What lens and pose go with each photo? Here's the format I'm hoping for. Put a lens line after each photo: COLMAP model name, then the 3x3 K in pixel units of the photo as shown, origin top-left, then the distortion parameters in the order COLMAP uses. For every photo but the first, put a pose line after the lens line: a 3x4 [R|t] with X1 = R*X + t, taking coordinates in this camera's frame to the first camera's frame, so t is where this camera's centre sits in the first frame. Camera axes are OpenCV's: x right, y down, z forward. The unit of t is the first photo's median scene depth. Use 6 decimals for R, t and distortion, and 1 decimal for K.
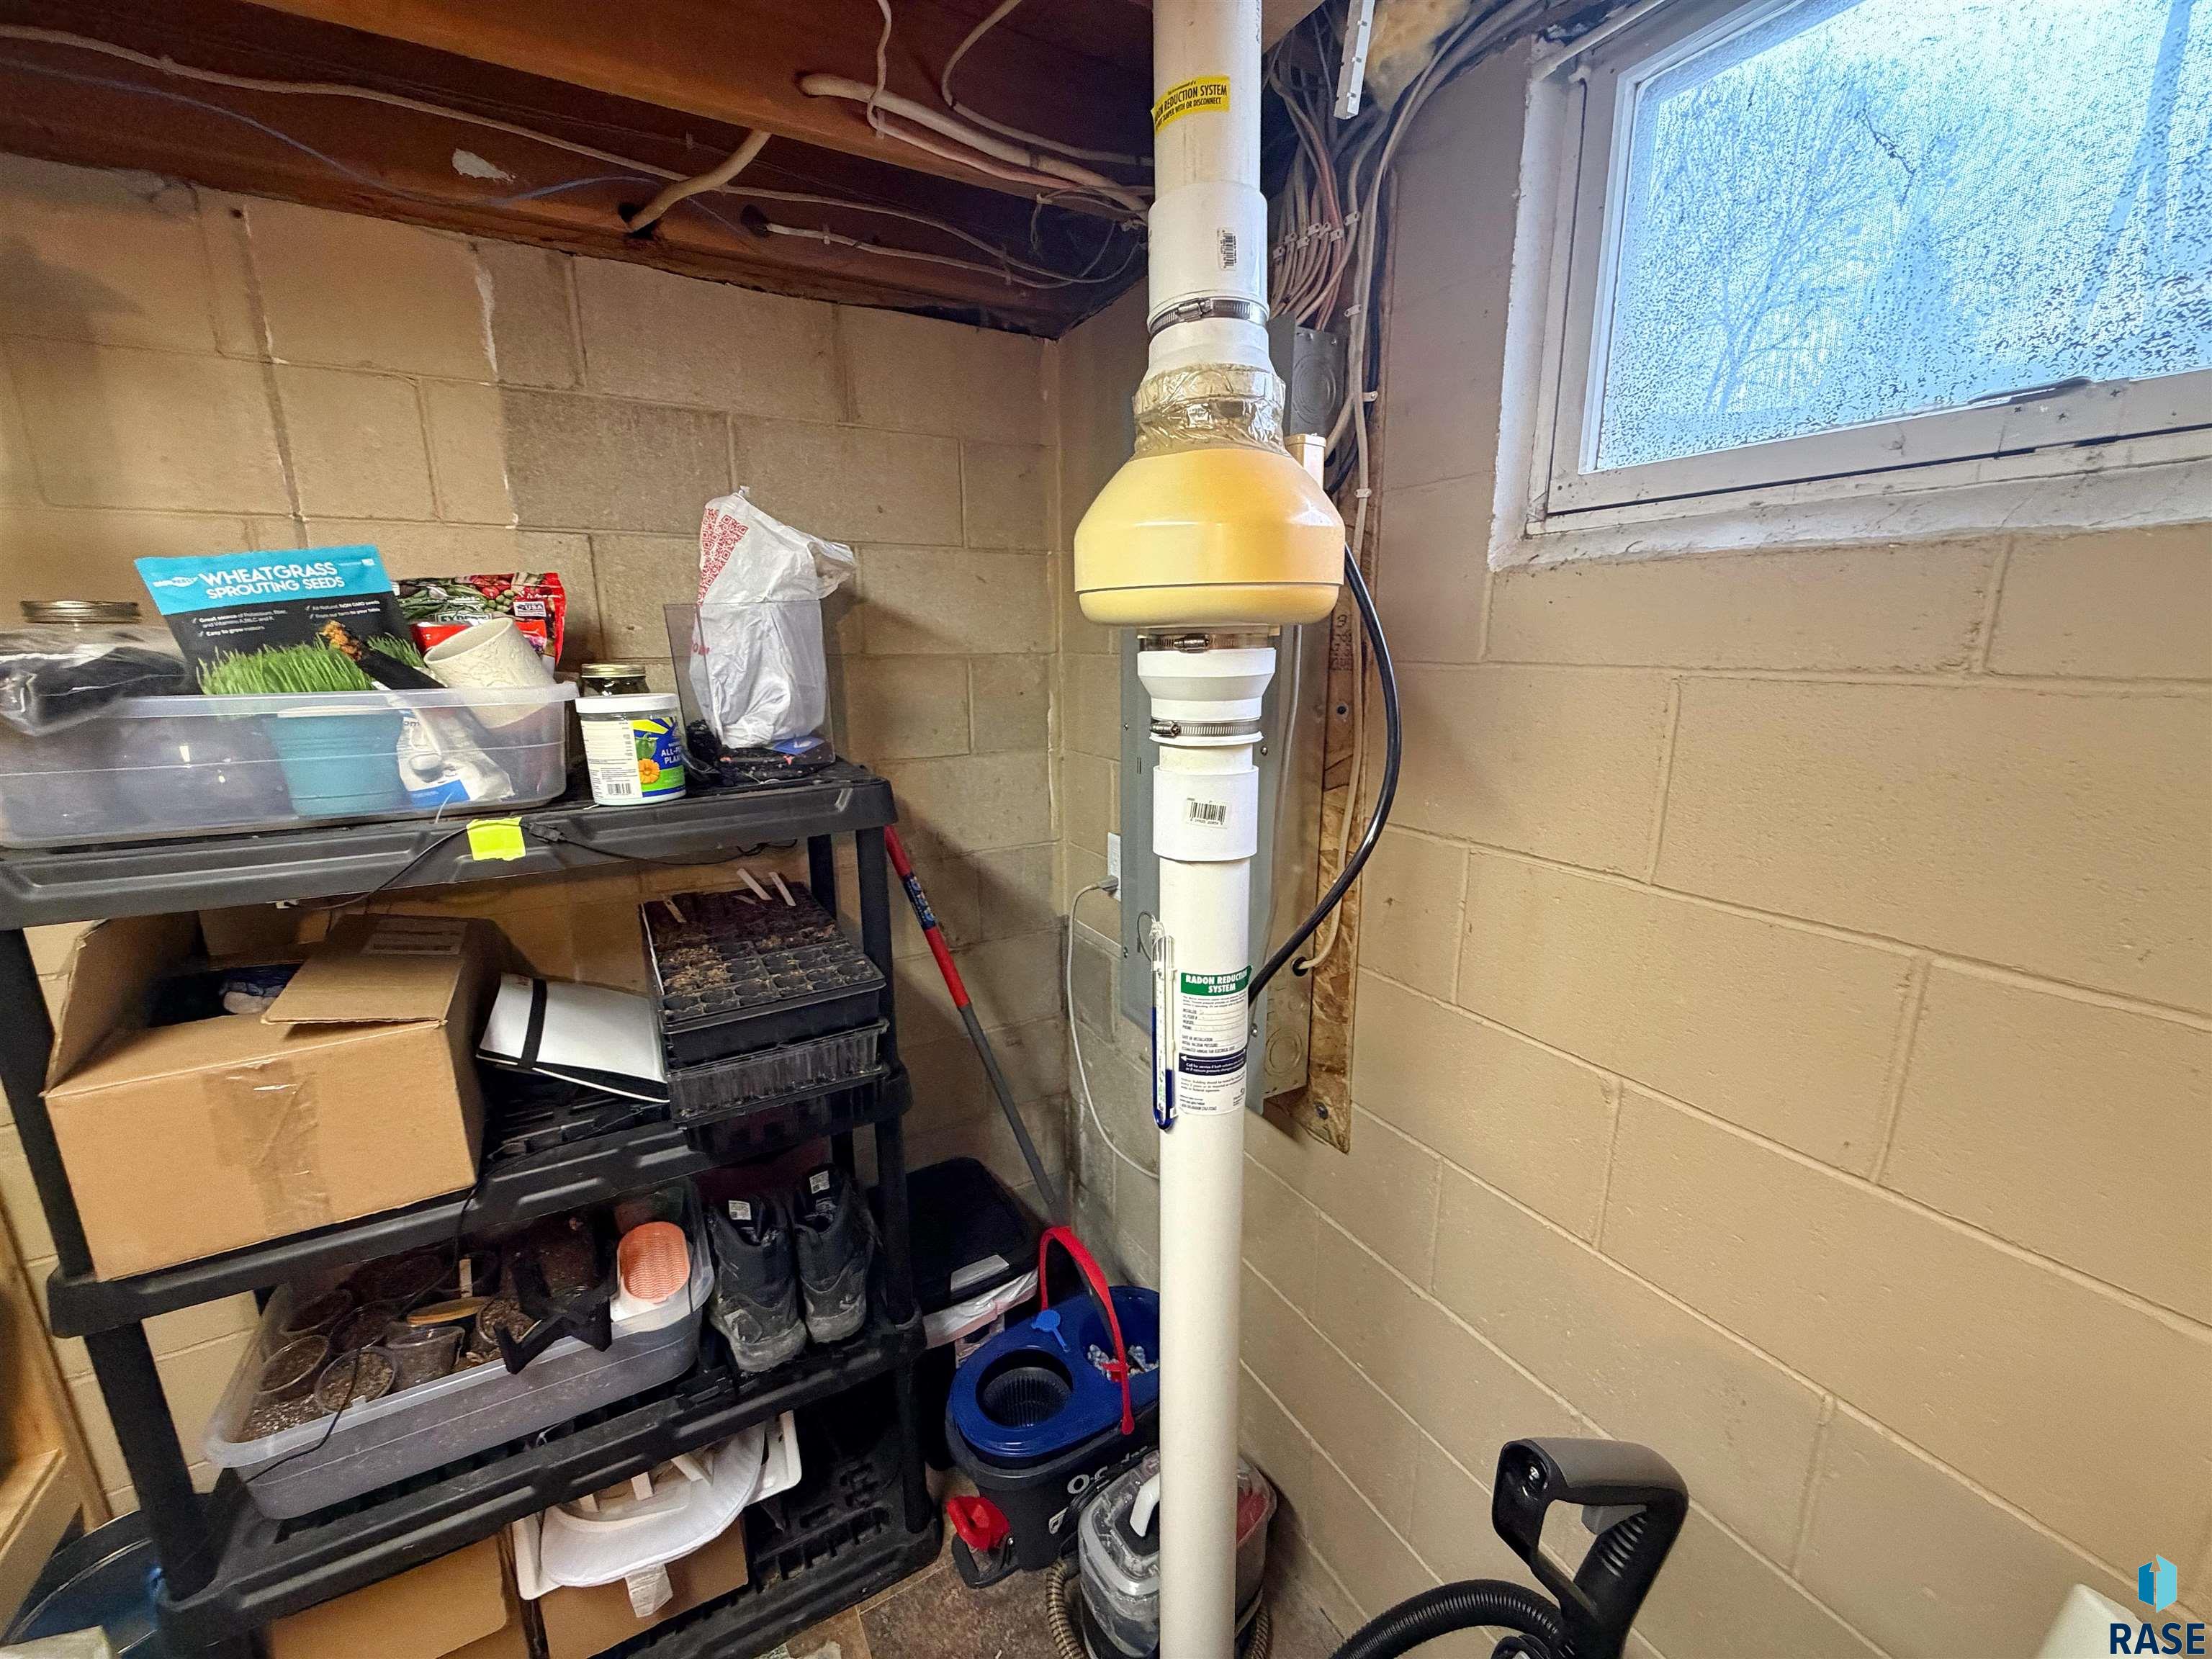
lens RADIAL K [[877.1, 0, 1098.2], [0, 877.1, 833.6], [0, 0, 1]] dist [-0.003696, -0.000696]
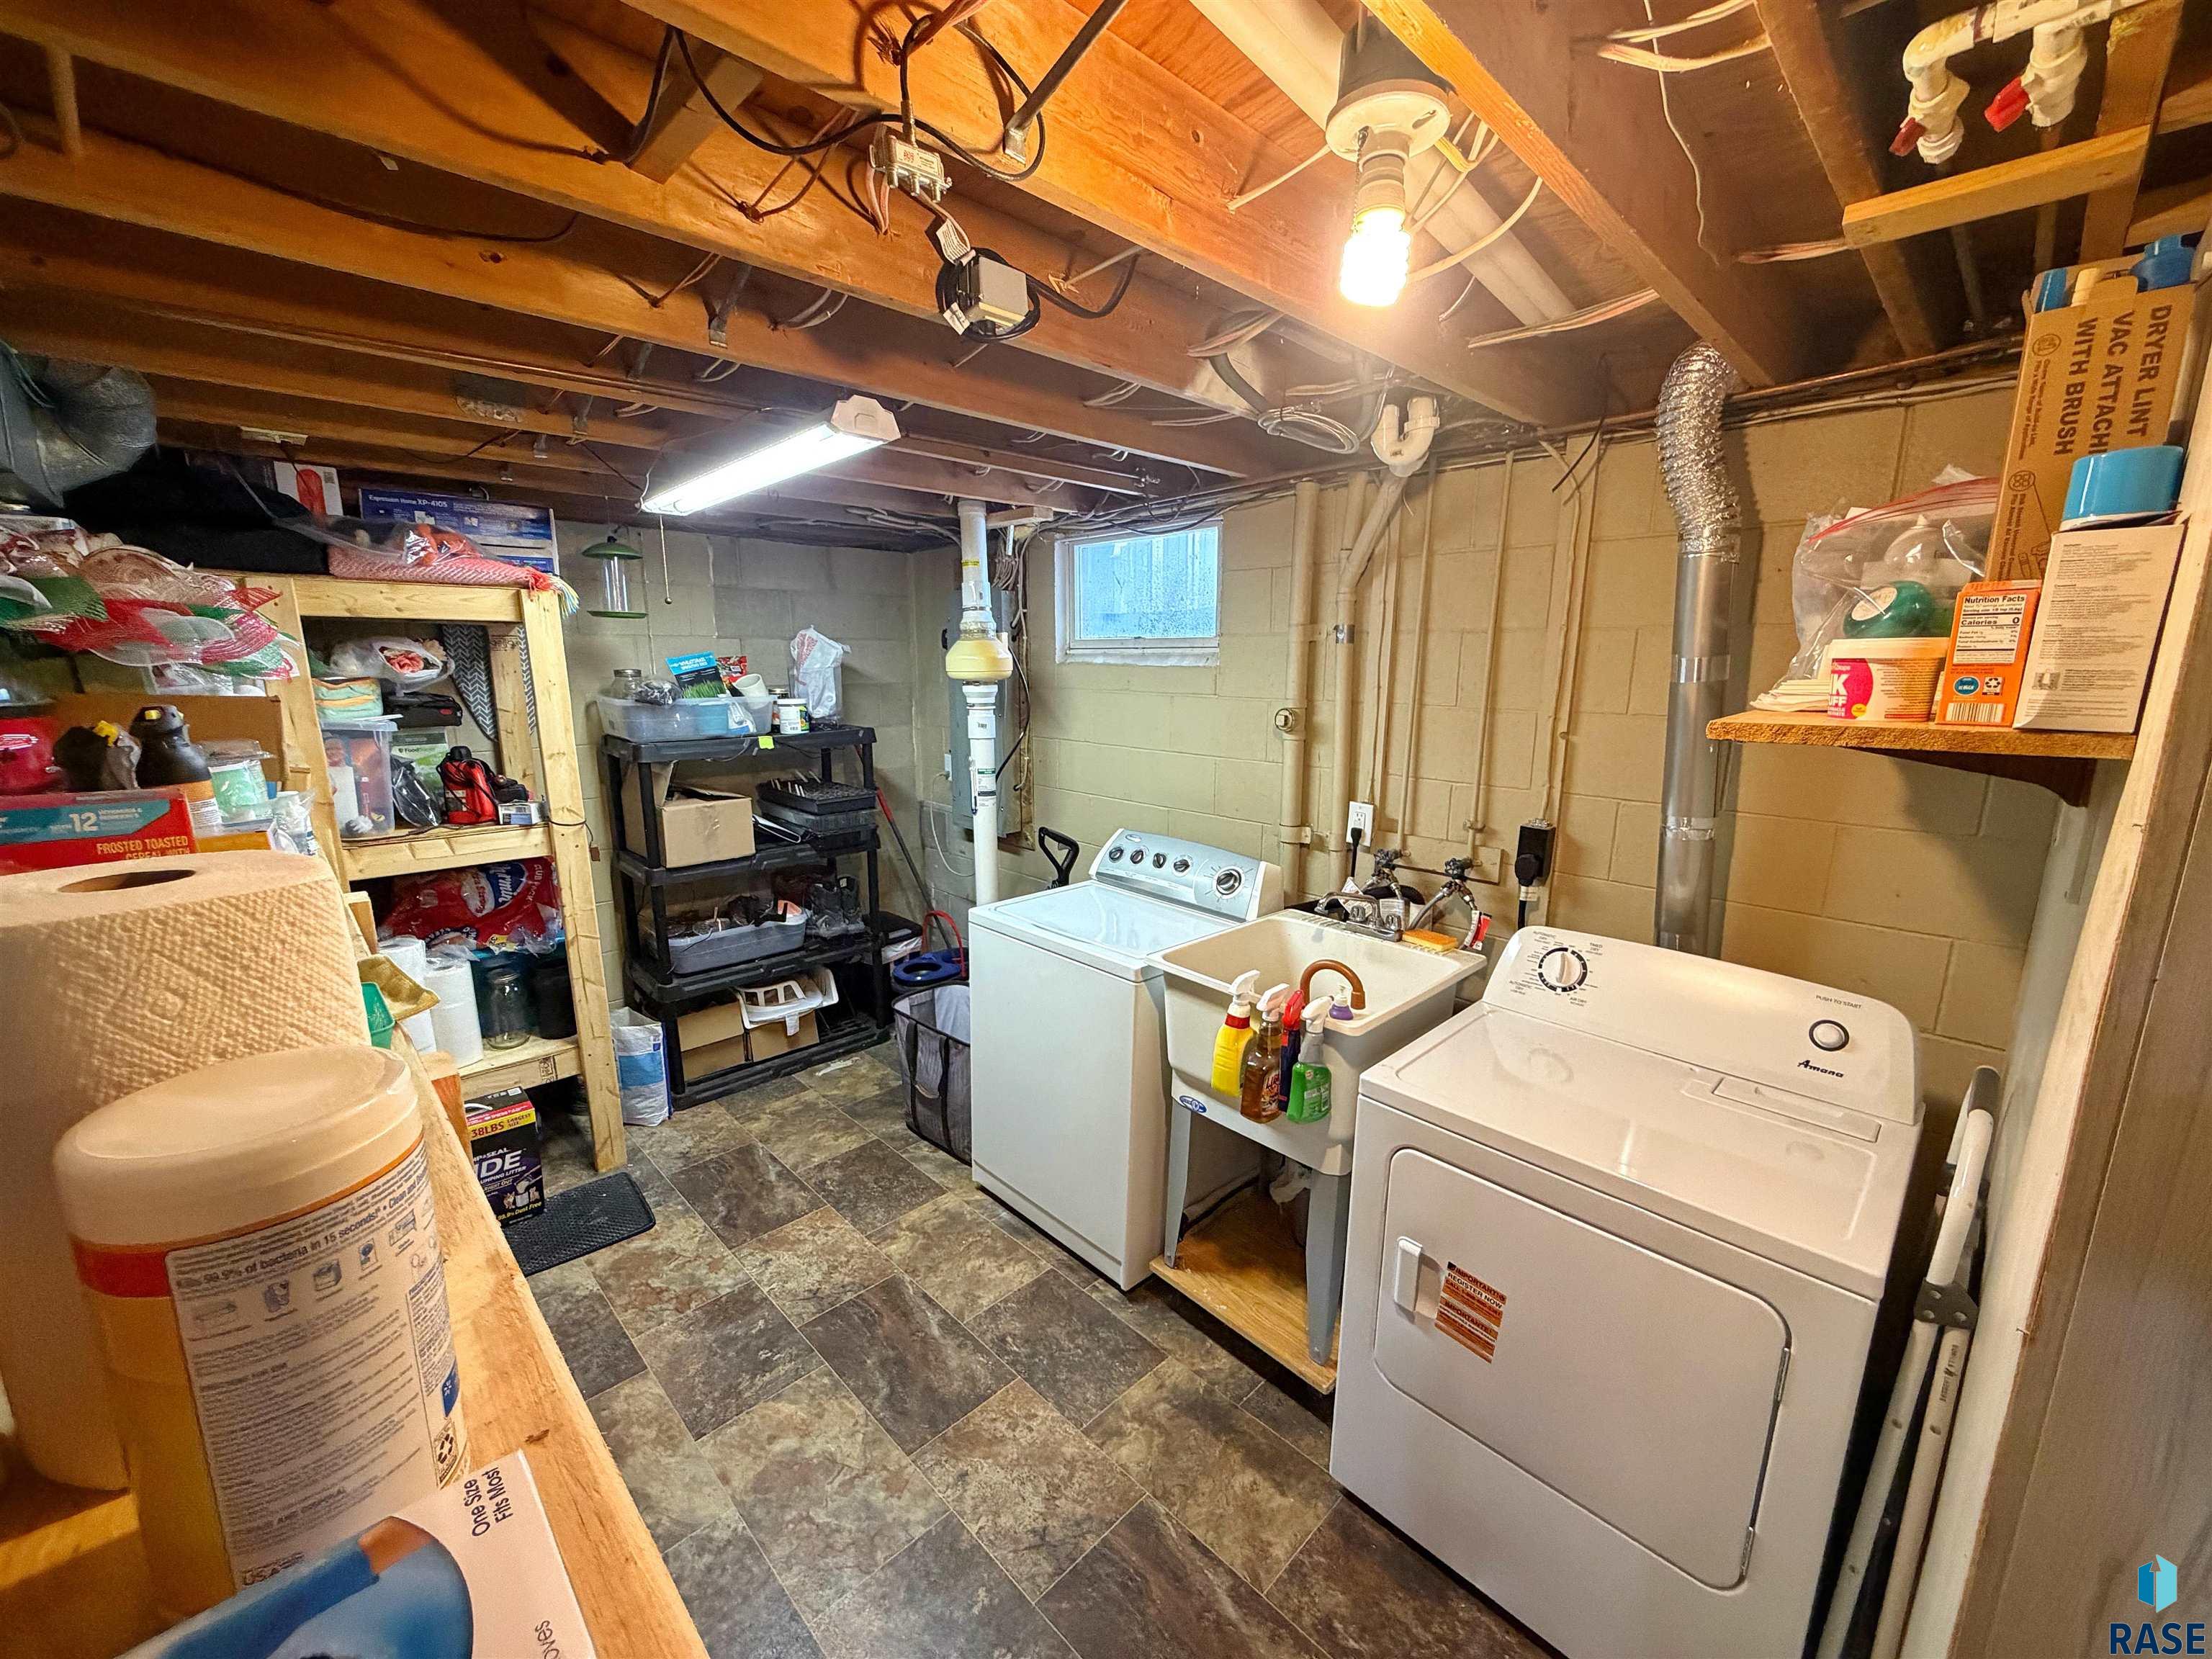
lens RADIAL K [[877.1, 0, 1099.9], [0, 877.1, 827.0], [0, 0, 1]] dist [-0.003696, -0.000696]
pose [[0.968151, -0.041337, 0.246932, -0.312299], [0.048270, 0.998590, -0.022088, 0.474284], [-0.245671, 0.033304, 0.968781, -2.575348]]
